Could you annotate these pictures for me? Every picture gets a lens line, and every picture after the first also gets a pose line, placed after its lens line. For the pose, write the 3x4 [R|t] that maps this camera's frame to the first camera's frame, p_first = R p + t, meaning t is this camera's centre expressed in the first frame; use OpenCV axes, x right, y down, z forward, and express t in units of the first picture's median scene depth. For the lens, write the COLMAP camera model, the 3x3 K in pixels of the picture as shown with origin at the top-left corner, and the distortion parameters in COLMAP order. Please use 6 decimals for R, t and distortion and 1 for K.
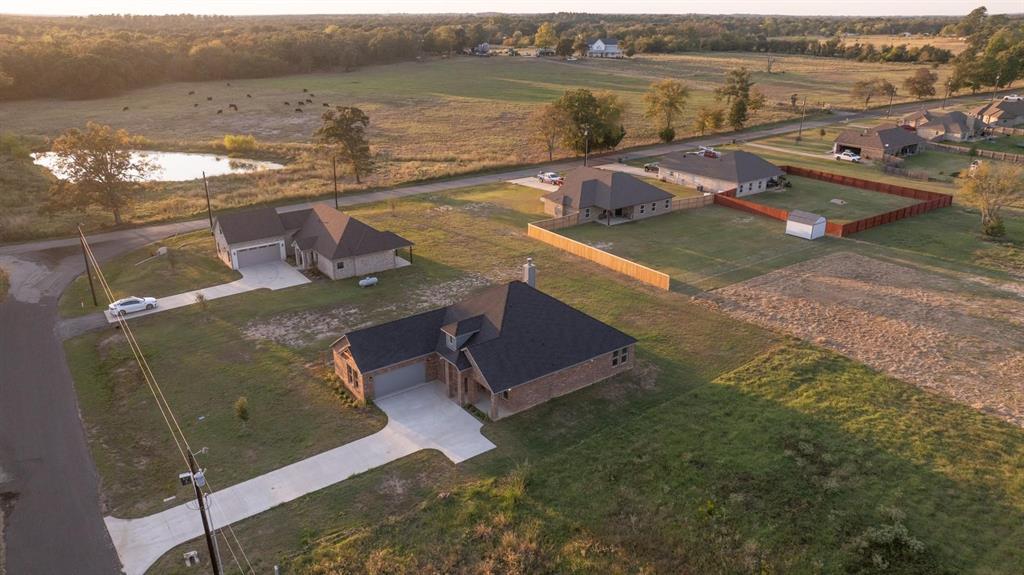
lens RADIAL K [[718.3, 0, 508.6], [0, 718.3, 287.8], [0, 0, 1]] dist [-0.017150, 0.002805]
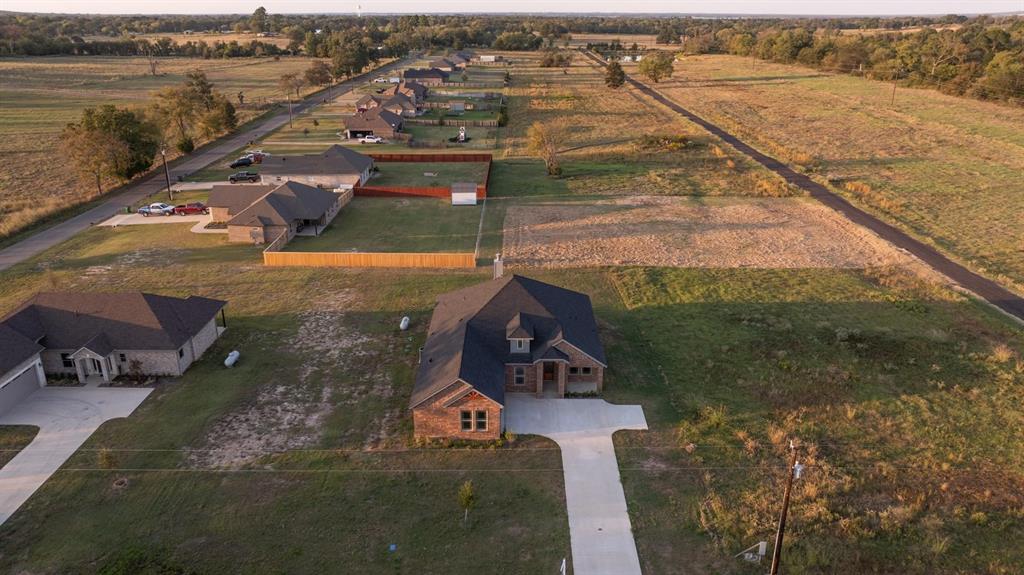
lens RADIAL K [[718.3, 0, 508.6], [0, 718.3, 287.8], [0, 0, 1]] dist [-0.017150, 0.002805]
pose [[0.597158, -0.288190, 0.748565, -0.567191], [0.286595, 0.948285, 0.136453, -0.099632], [-0.749177, 0.133051, 0.648869, 0.252338]]
